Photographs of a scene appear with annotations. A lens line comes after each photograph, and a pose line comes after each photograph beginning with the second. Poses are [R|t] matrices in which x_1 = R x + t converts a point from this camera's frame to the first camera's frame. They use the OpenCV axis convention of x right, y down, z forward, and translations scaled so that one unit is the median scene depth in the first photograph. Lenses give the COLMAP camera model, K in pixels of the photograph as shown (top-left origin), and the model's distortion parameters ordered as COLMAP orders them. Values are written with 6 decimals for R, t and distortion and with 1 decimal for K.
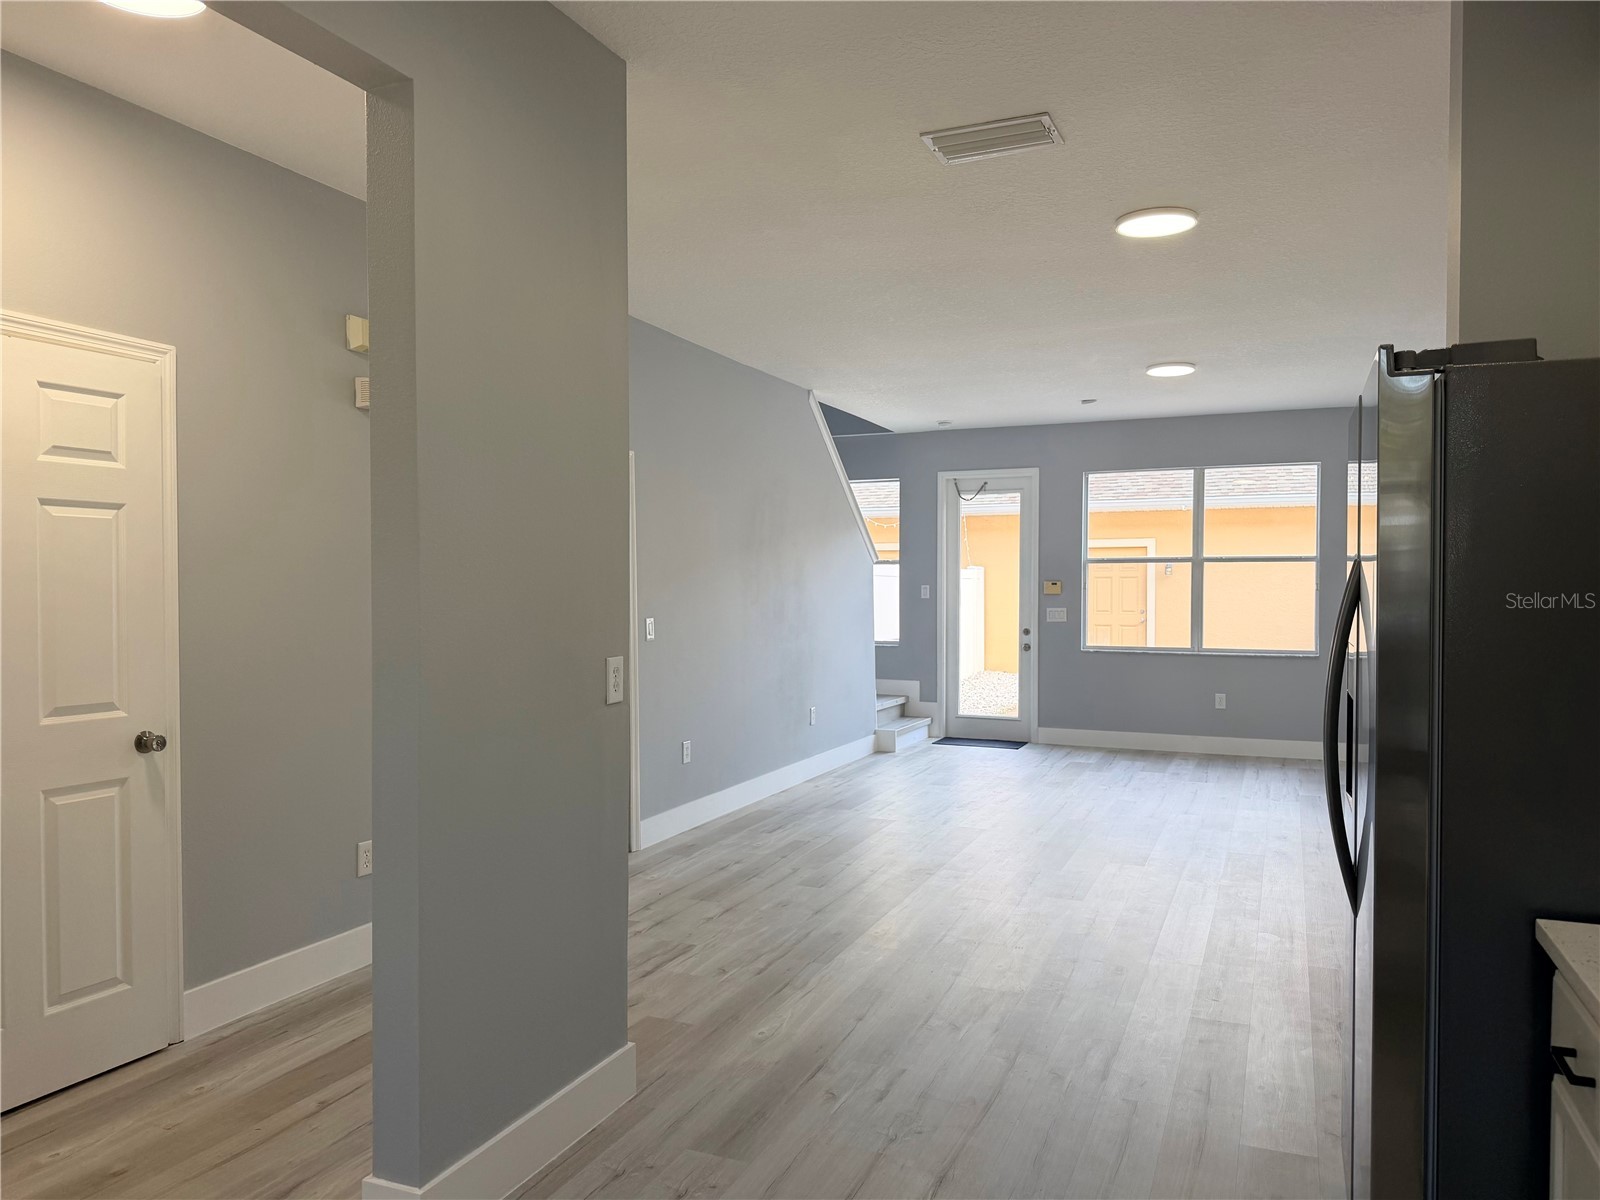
lens RADIAL K [[1160.9, 0, 817.7], [0, 1160.9, 607.0], [0, 0, 1]] dist [0.079413, -0.120276]
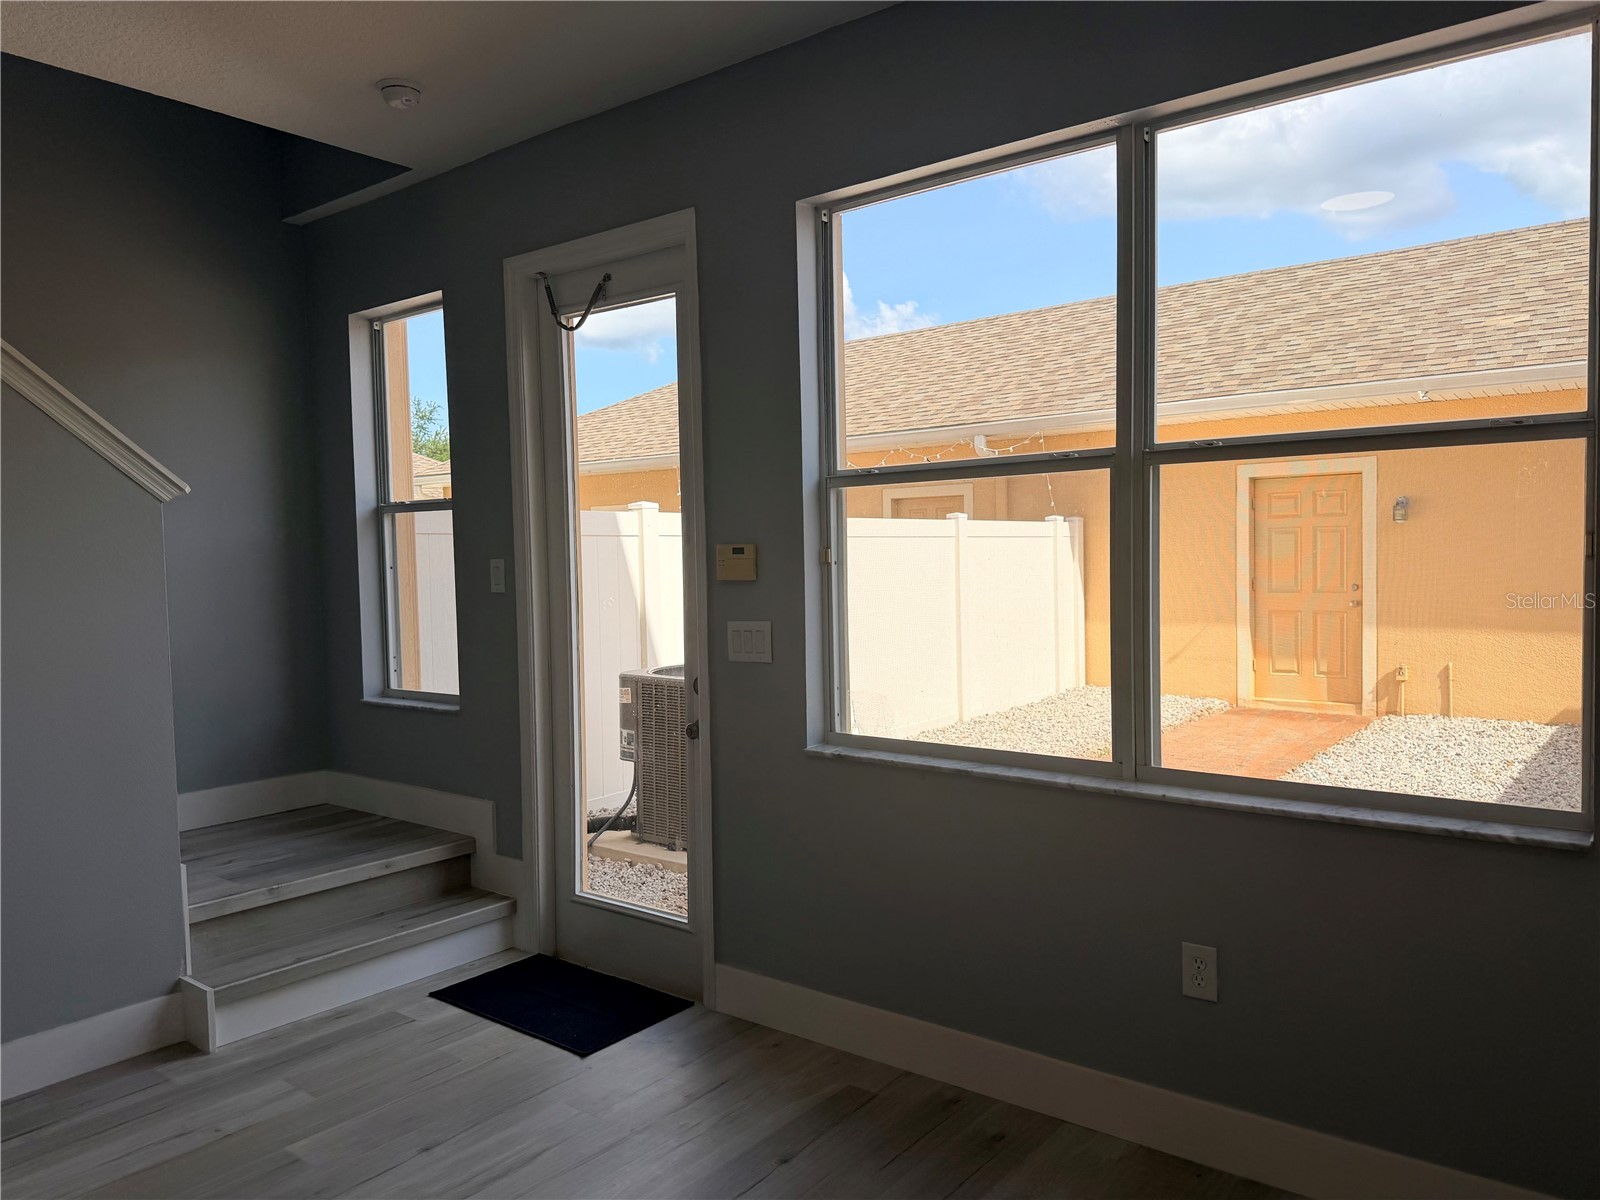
lens RADIAL K [[1160.9, 0, 817.7], [0, 1160.9, 607.0], [0, 0, 1]] dist [0.079413, -0.120276]
pose [[0.965190, -0.005416, -0.261492, 0.308971], [0.014124, 0.999406, 0.031433, -0.013566], [0.261166, -0.034032, 0.964694, 0.667959]]
